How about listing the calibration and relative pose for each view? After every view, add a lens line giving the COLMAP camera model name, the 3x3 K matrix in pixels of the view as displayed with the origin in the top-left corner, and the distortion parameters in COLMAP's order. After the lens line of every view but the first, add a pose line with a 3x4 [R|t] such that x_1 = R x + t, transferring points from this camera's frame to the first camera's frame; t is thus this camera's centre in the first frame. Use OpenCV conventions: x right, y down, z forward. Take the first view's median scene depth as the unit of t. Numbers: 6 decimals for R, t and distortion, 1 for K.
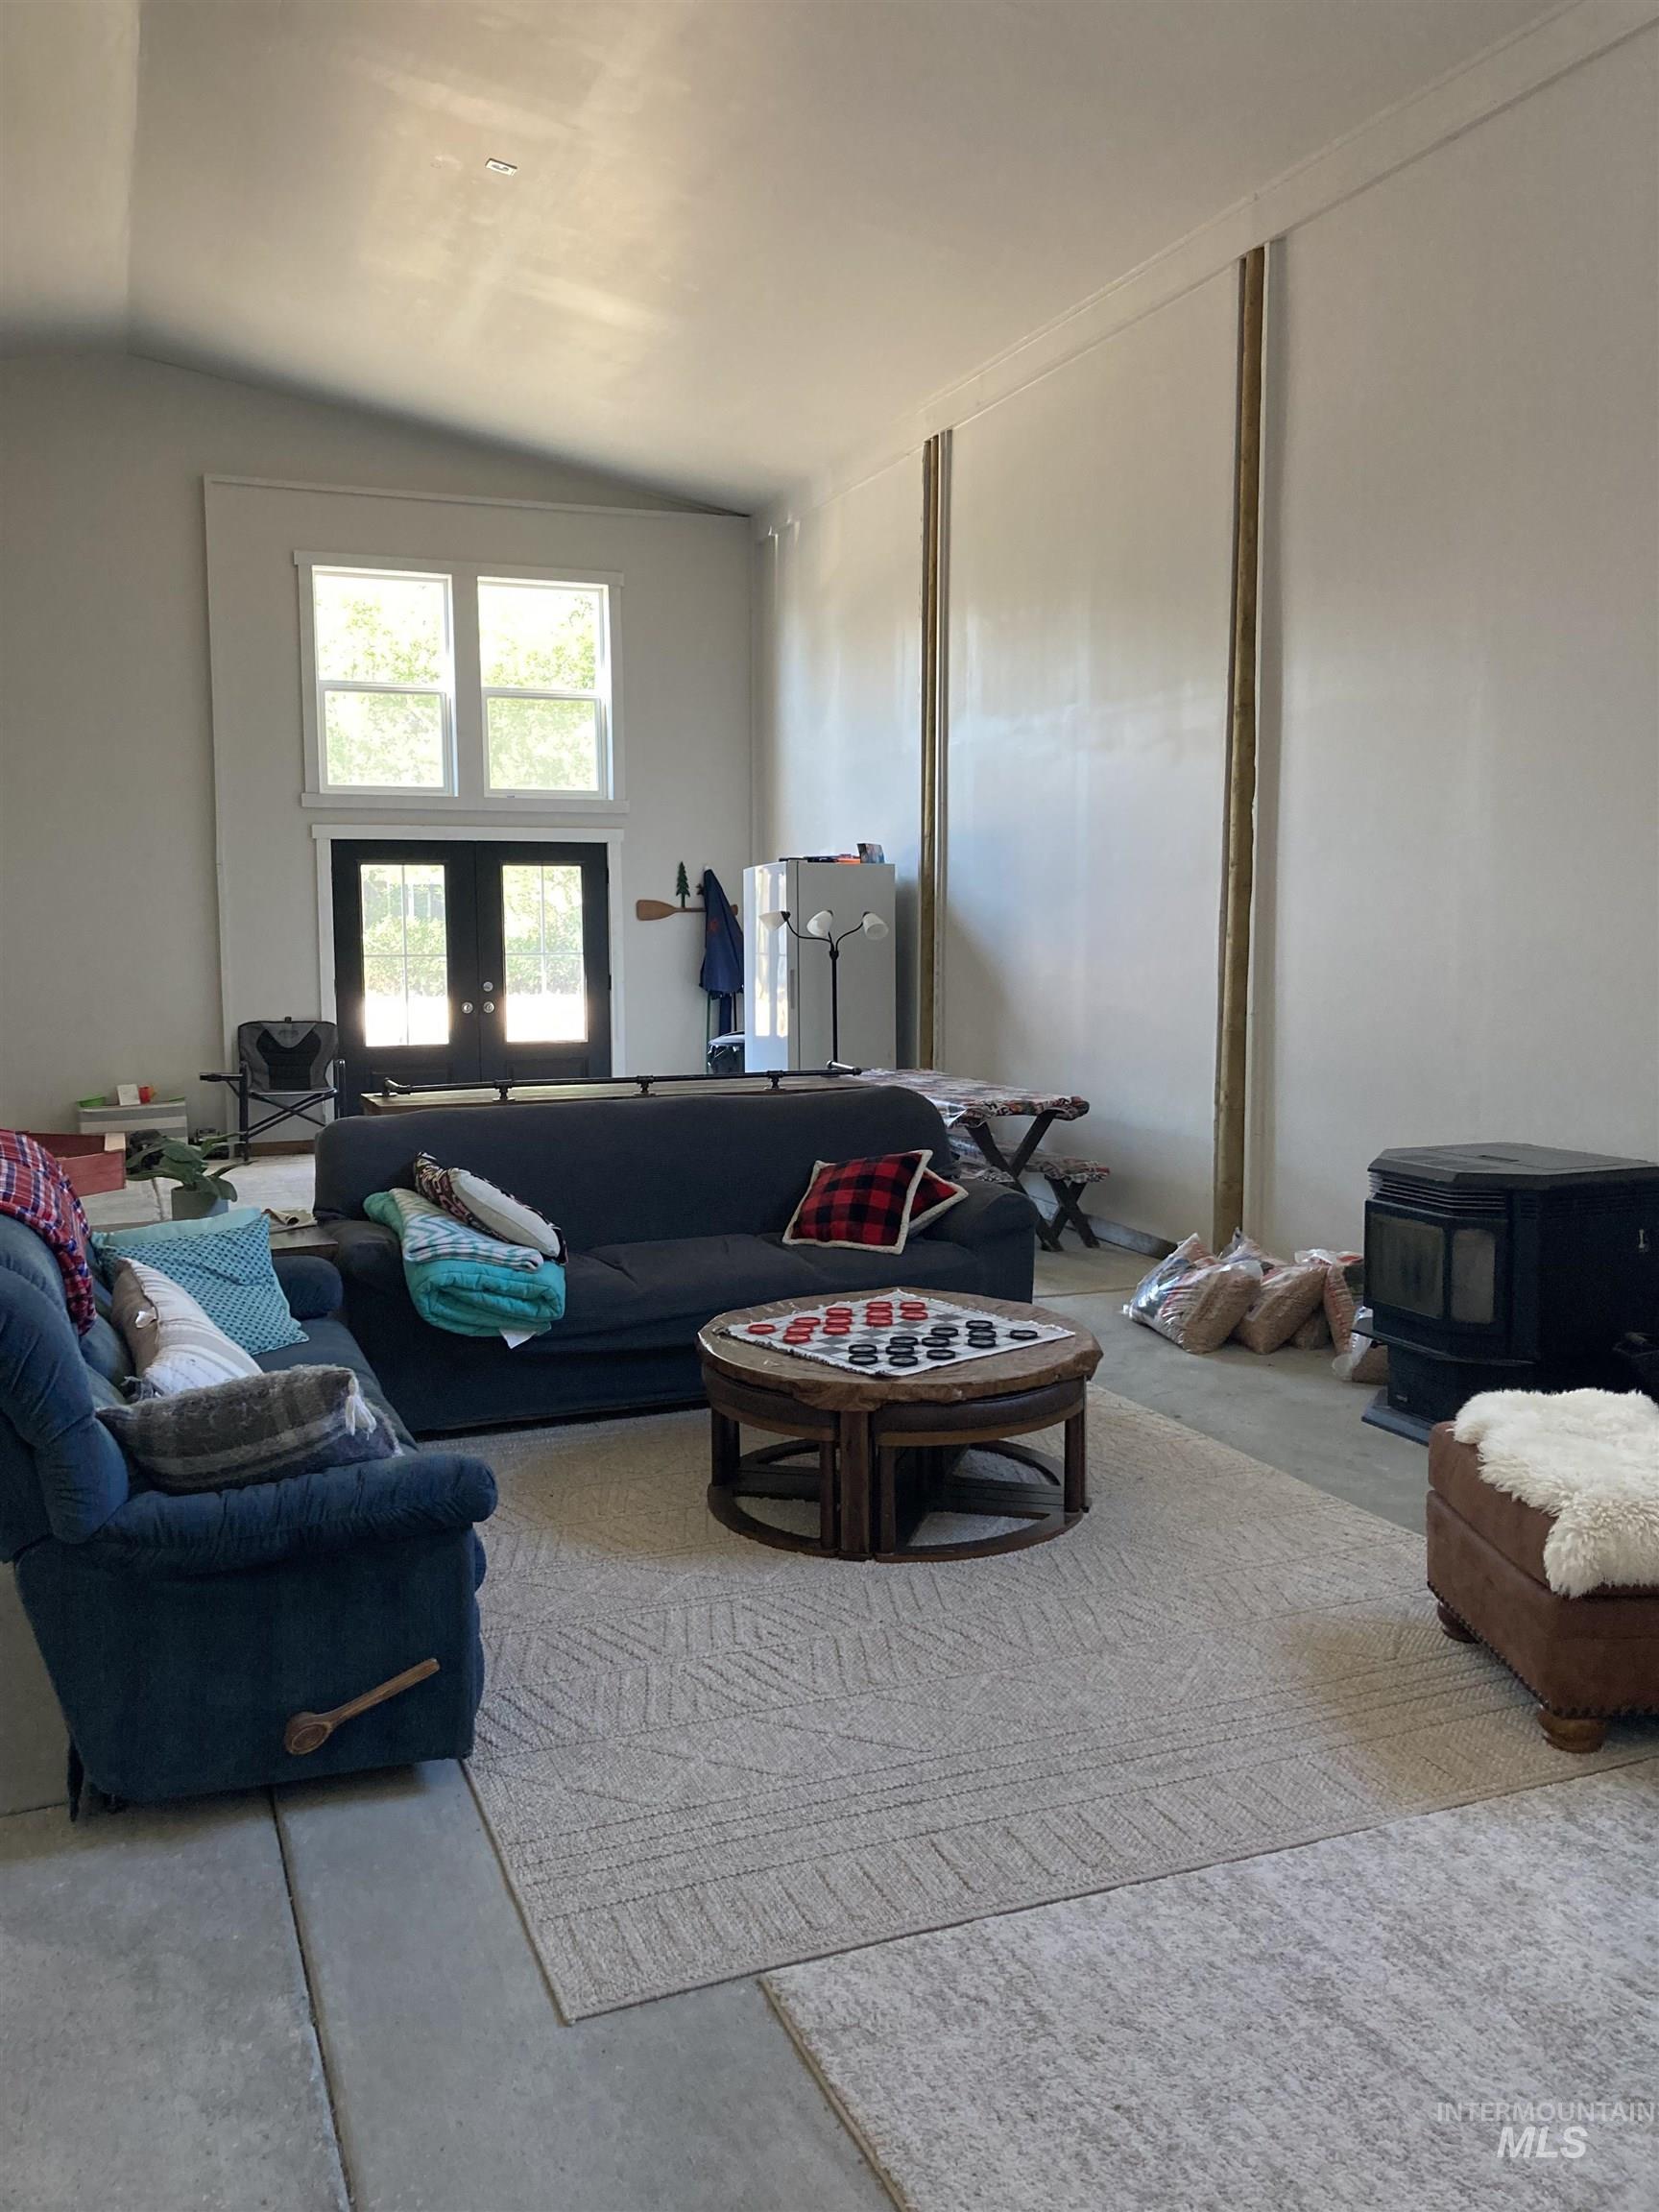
lens RADIAL K [[1807.6, 0, 832.8], [0, 1807.6, 1068.1], [0, 0, 1]] dist [0.101044, -0.230671]
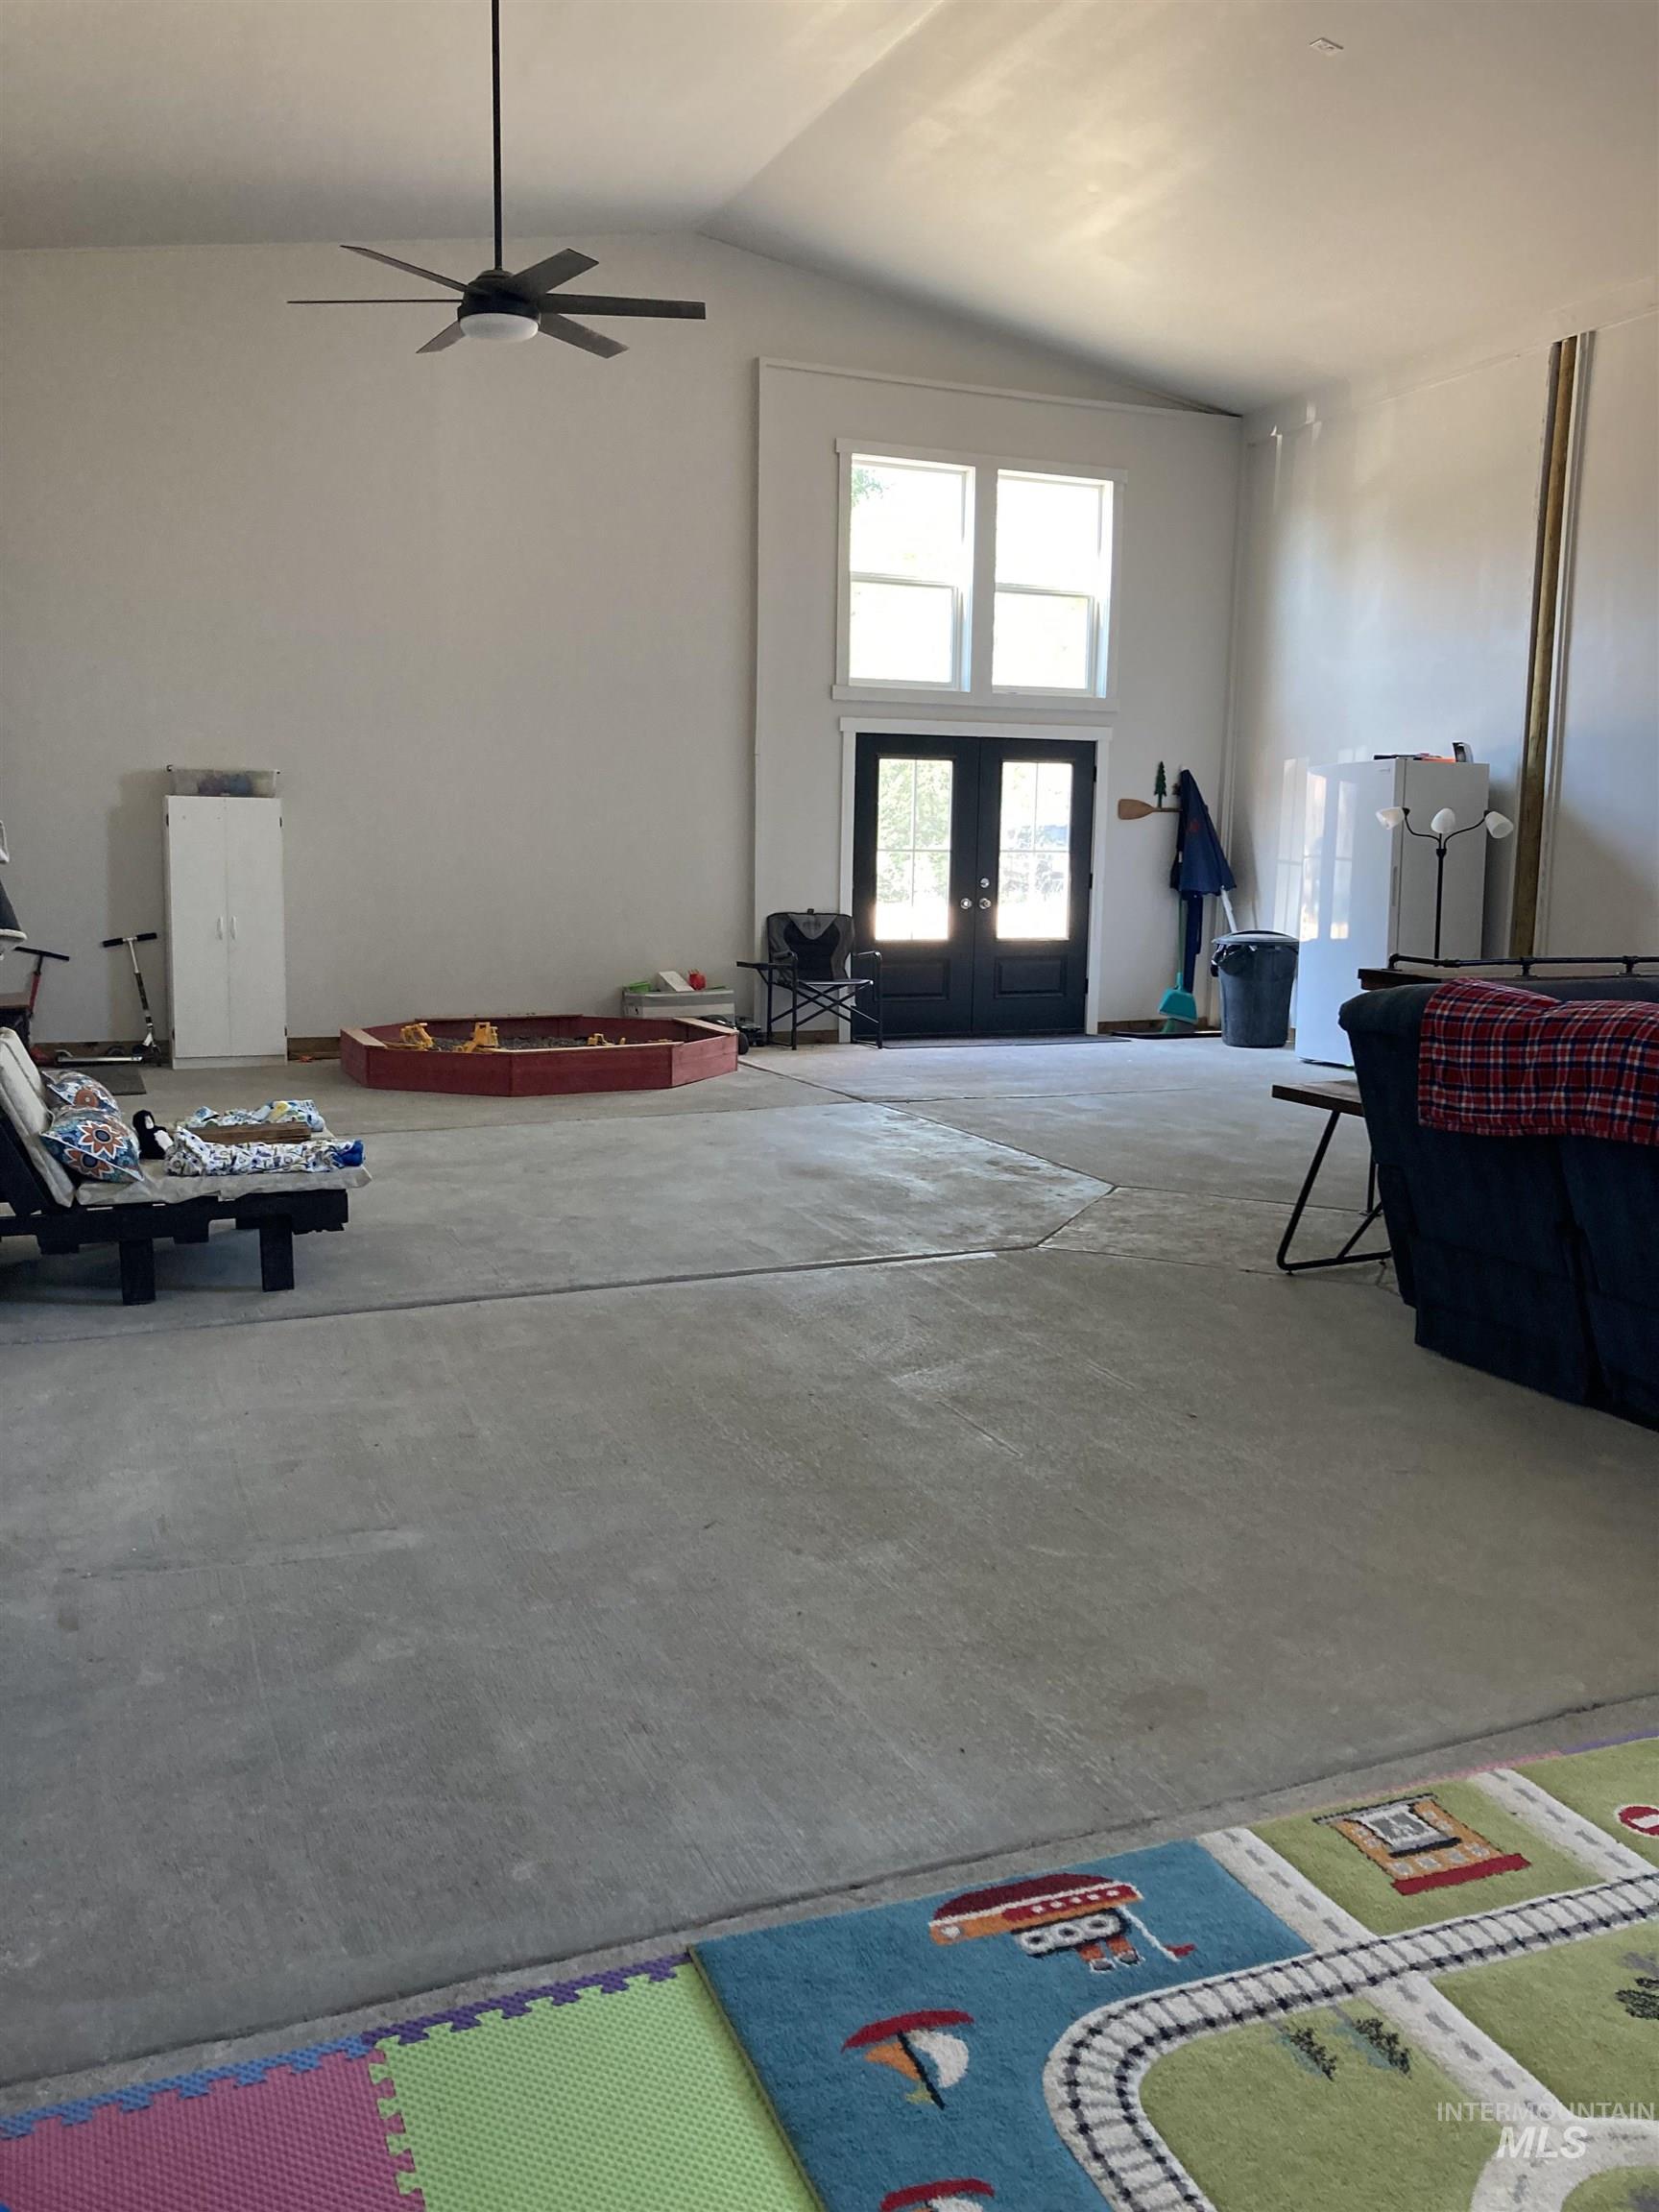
lens RADIAL K [[1807.6, 0, 832.8], [0, 1807.6, 1068.1], [0, 0, 1]] dist [0.101044, -0.230671]
pose [[0.999461, 0.019964, 0.026045, -0.306037], [-0.021214, 0.998591, 0.048650, 0.011507], [-0.025037, -0.049176, 0.998476, -0.011973]]
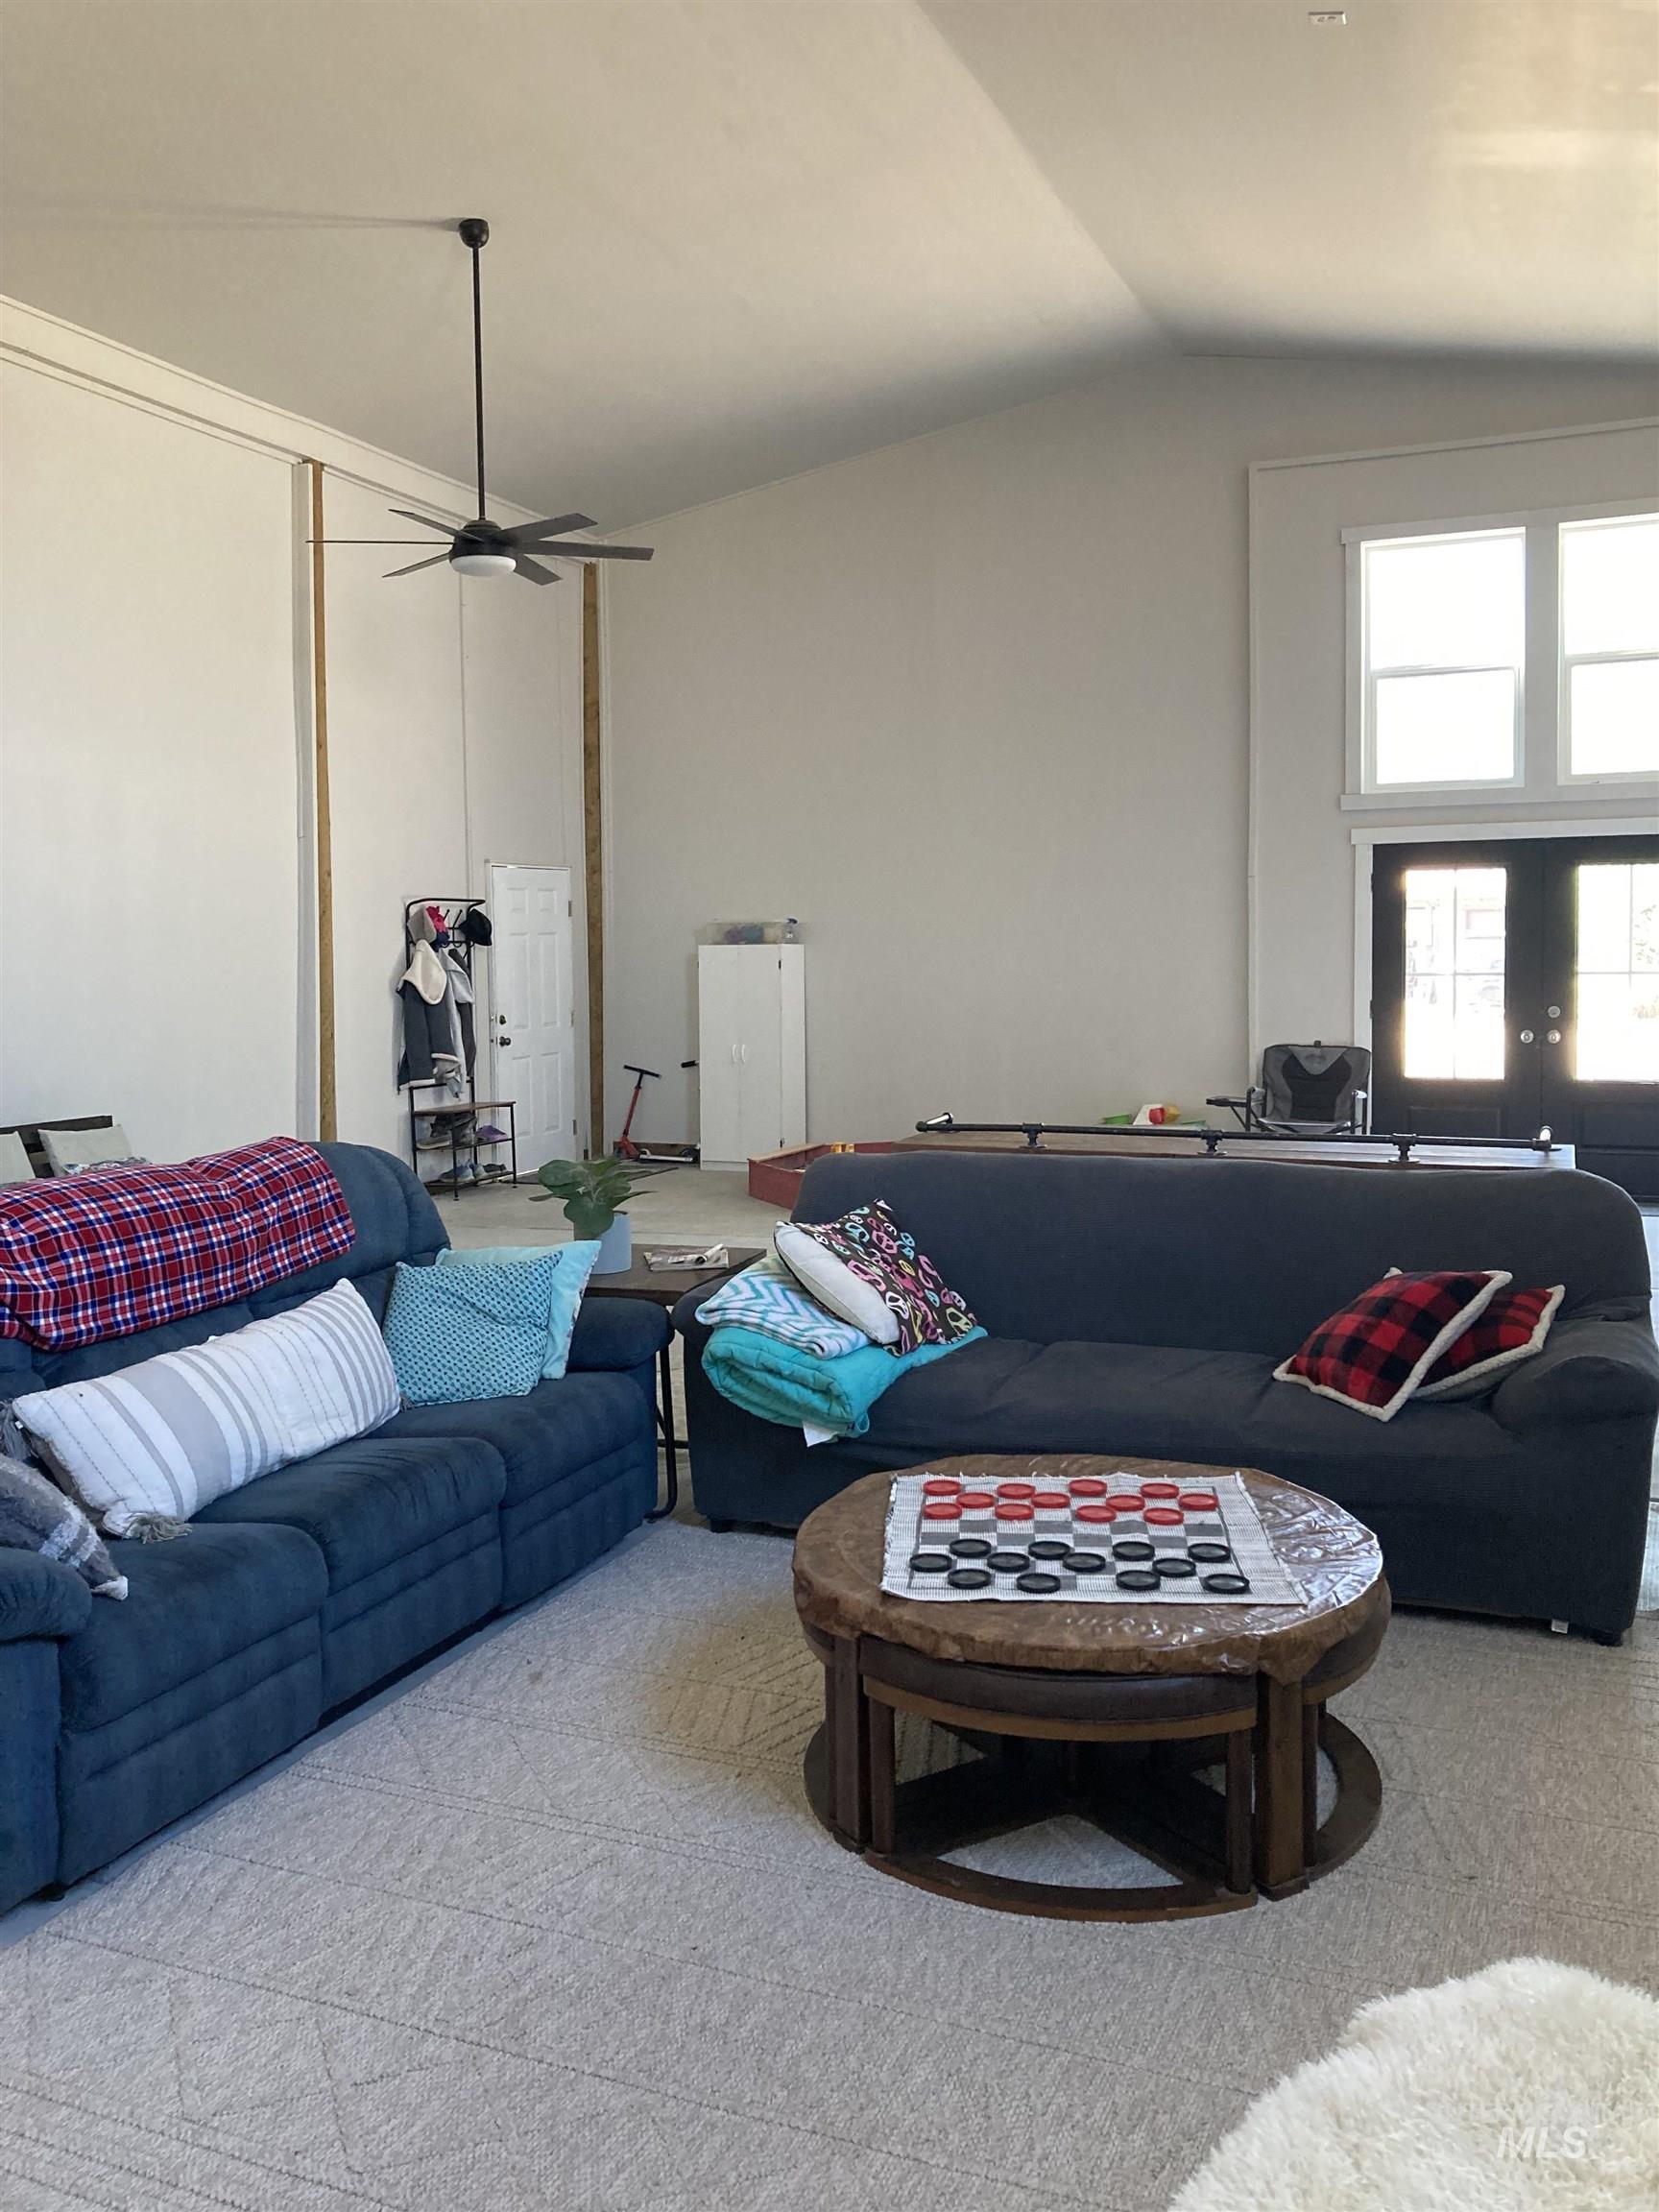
lens RADIAL K [[1807.6, 0, 832.8], [0, 1807.6, 1068.1], [0, 0, 1]] dist [0.101044, -0.230671]
pose [[0.697110, 0.043708, -0.715631, 0.182793], [-0.050503, 0.998654, 0.011798, -0.012638], [0.715183, 0.027917, 0.698379, 0.184770]]
